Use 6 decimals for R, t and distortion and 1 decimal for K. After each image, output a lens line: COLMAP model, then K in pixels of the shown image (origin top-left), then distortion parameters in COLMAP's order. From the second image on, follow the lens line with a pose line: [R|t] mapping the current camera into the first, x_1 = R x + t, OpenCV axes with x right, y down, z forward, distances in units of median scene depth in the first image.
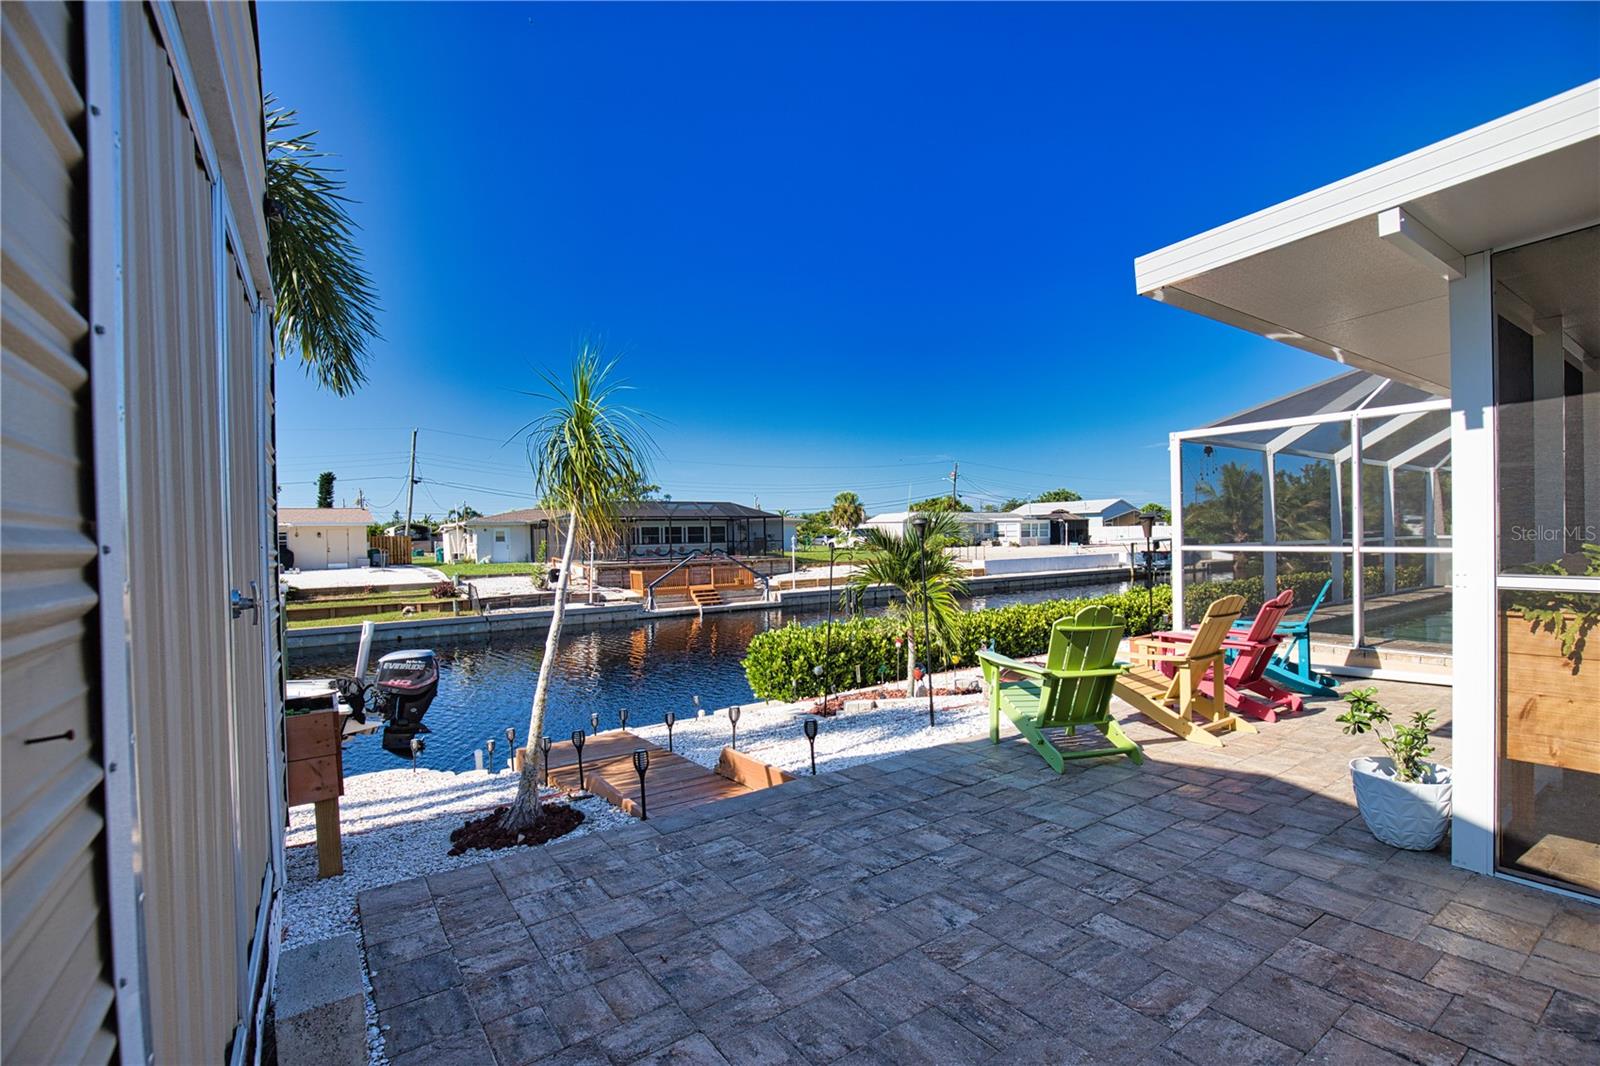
lens RADIAL K [[727.8, 0, 807.7], [0, 727.8, 545.4], [0, 0, 1]] dist [-0.039350, 0.008852]
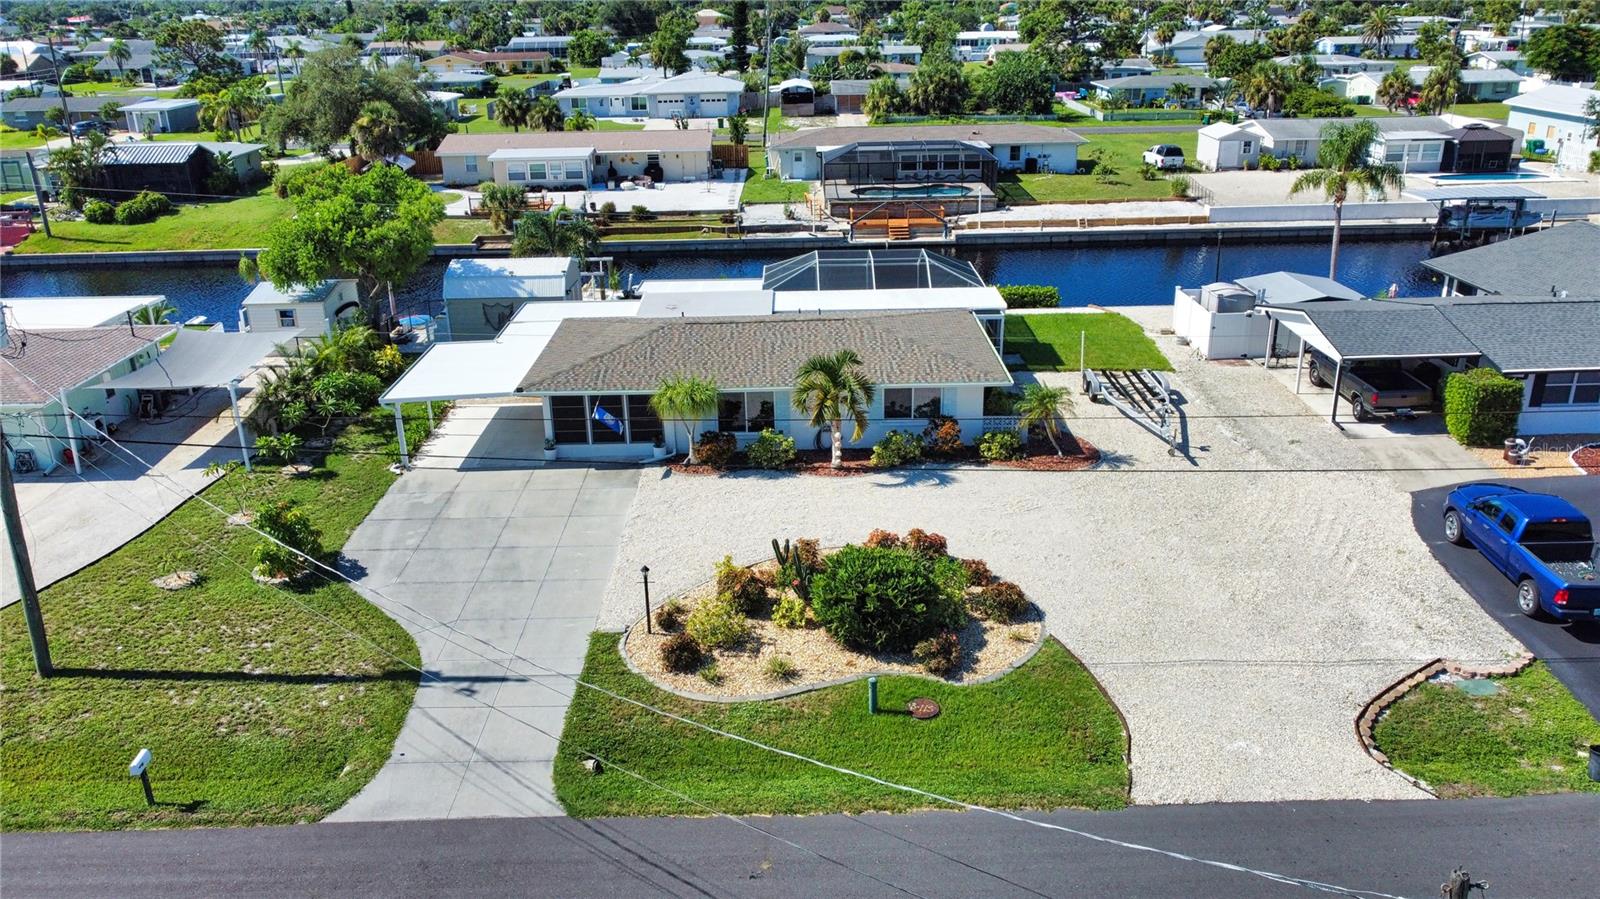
lens RADIAL K [[1213.3, 0, 800.0], [0, 1213.3, 449.5], [0, 0, 1]] dist [-0.000425, -0.001275]
pose [[0.825856, 0.207537, -0.524299, 1.033367], [-0.007029, 0.933522, 0.358450, -0.381055], [0.563837, -0.292343, 0.772414, -1.030019]]
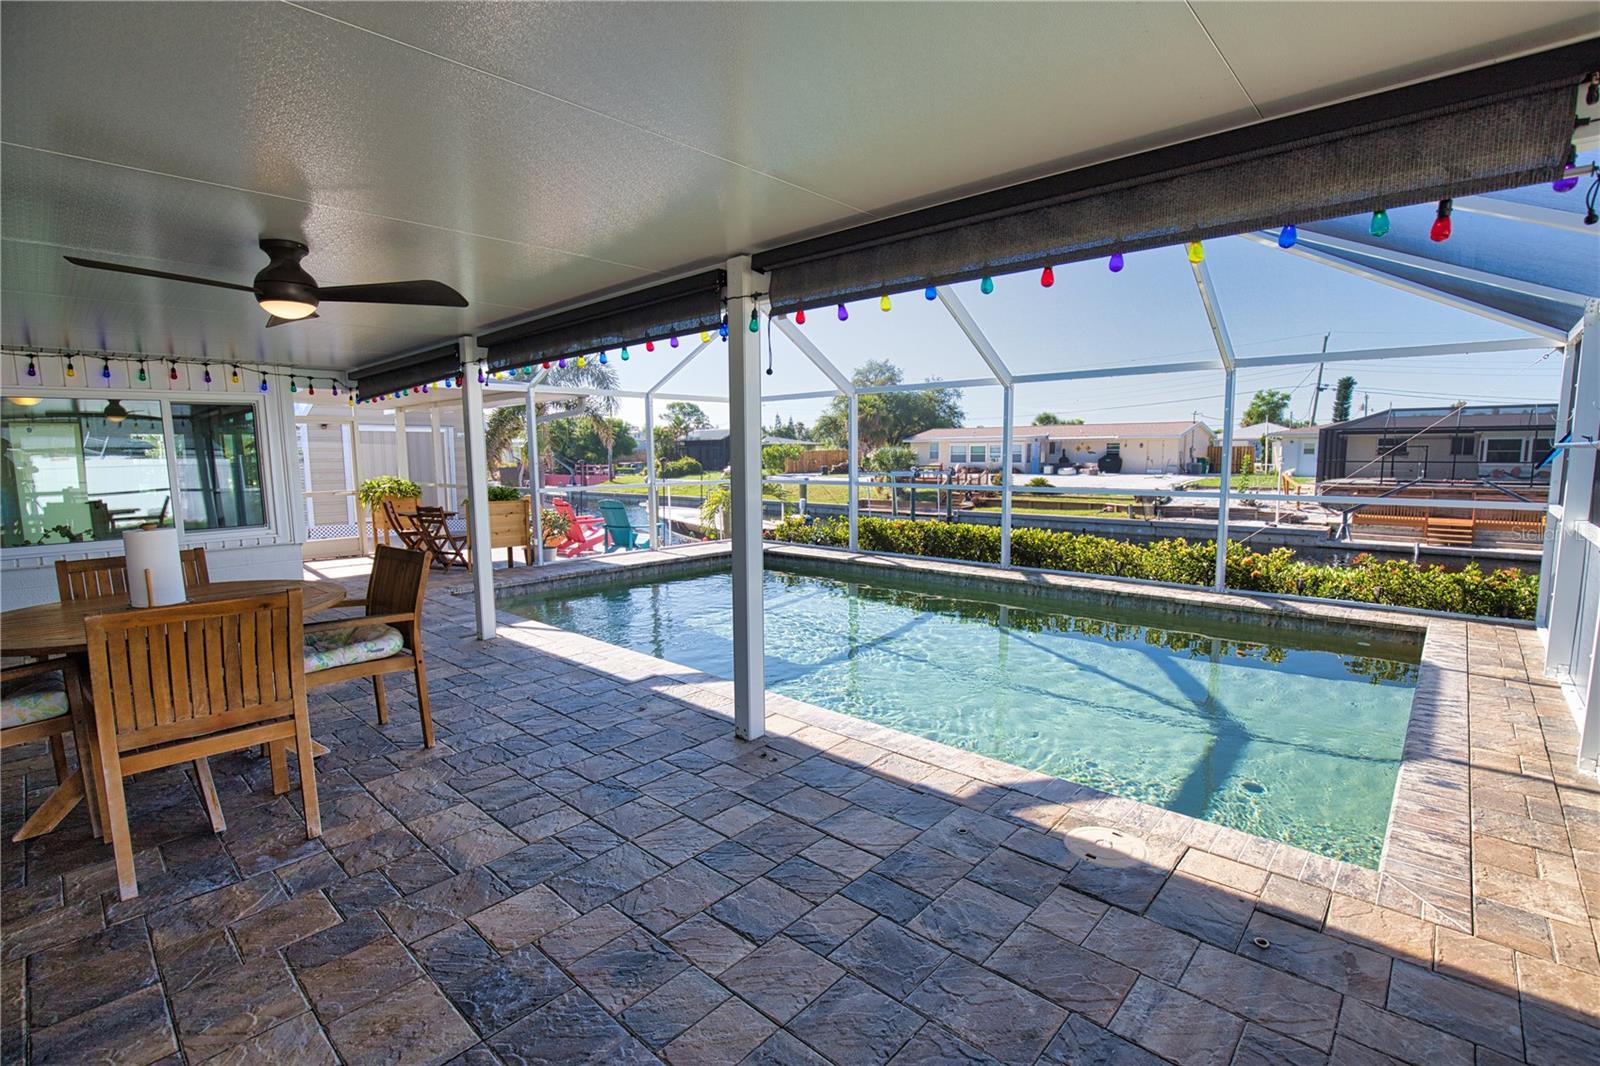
lens RADIAL K [[727.8, 0, 807.7], [0, 727.8, 545.4], [0, 0, 1]] dist [-0.039350, 0.008852]
pose [[0.220271, 0.142102, -0.965032, 0.451758], [-0.010271, 0.989615, 0.143377, -0.018650], [0.975385, -0.021670, 0.219443, 0.187584]]
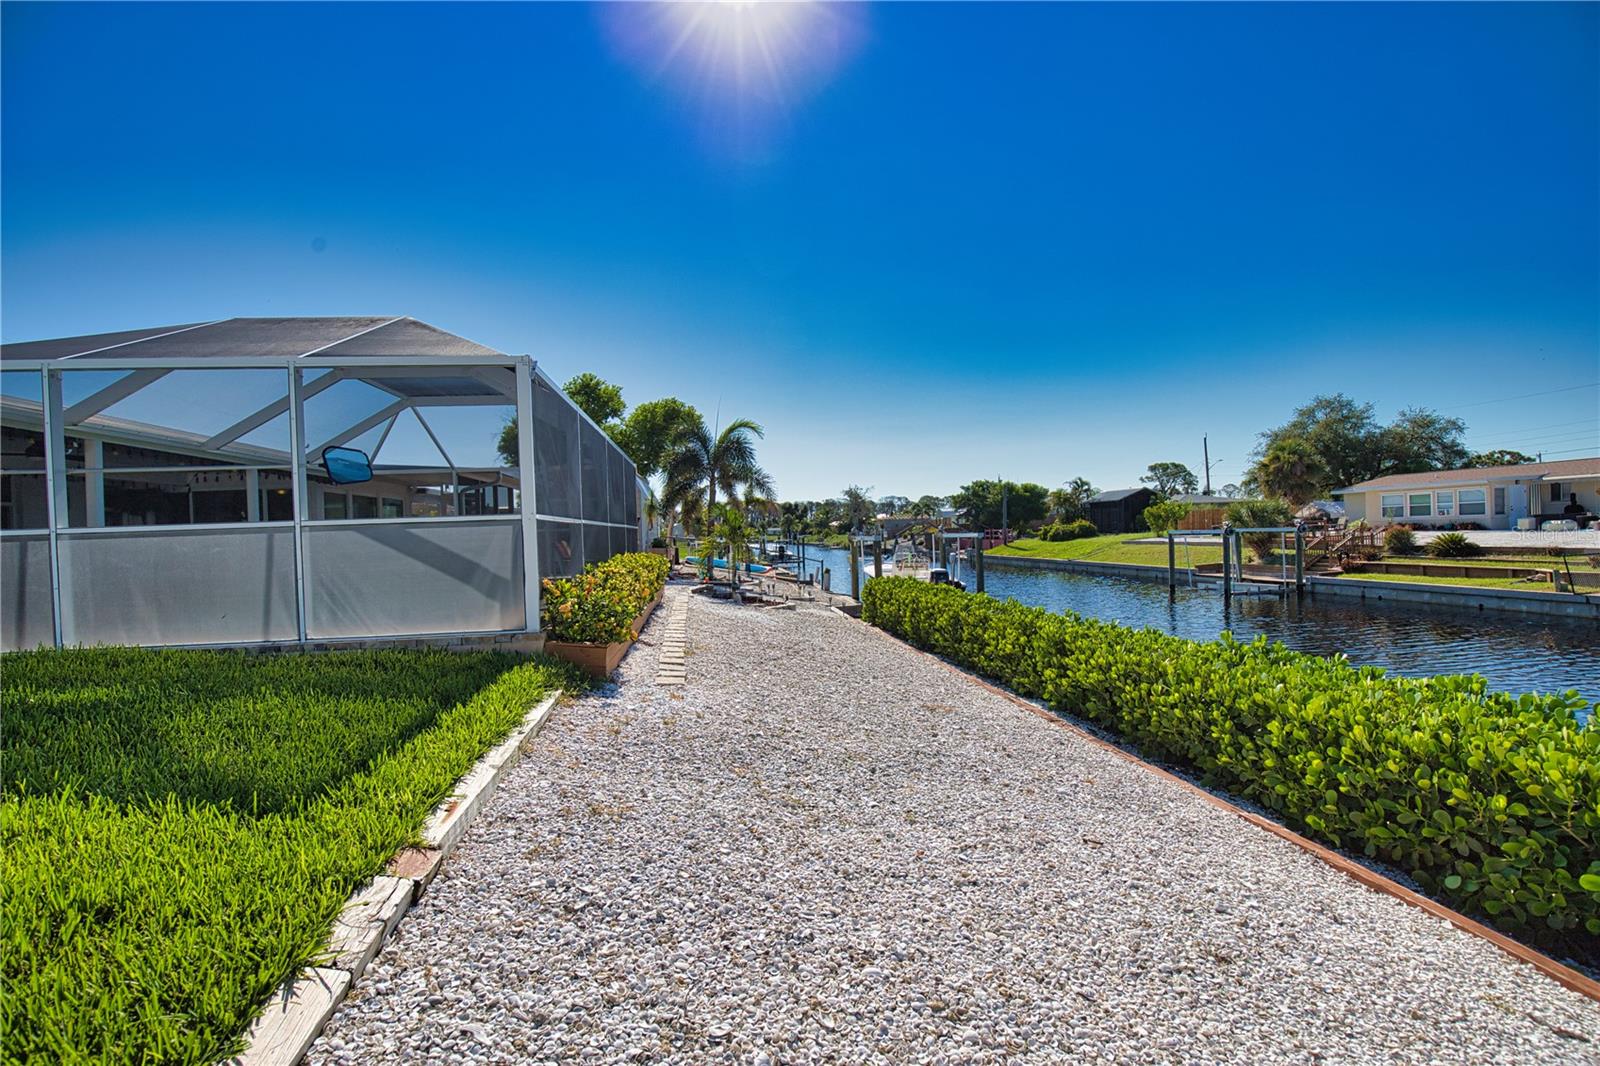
lens RADIAL K [[727.8, 0, 807.7], [0, 727.8, 545.4], [0, 0, 1]] dist [-0.039350, 0.008852]
pose [[-0.451464, 0.051887, -0.890780, 0.463043], [0.027678, 0.998642, 0.044143, -0.006447], [0.891860, -0.004726, -0.452287, 0.516993]]
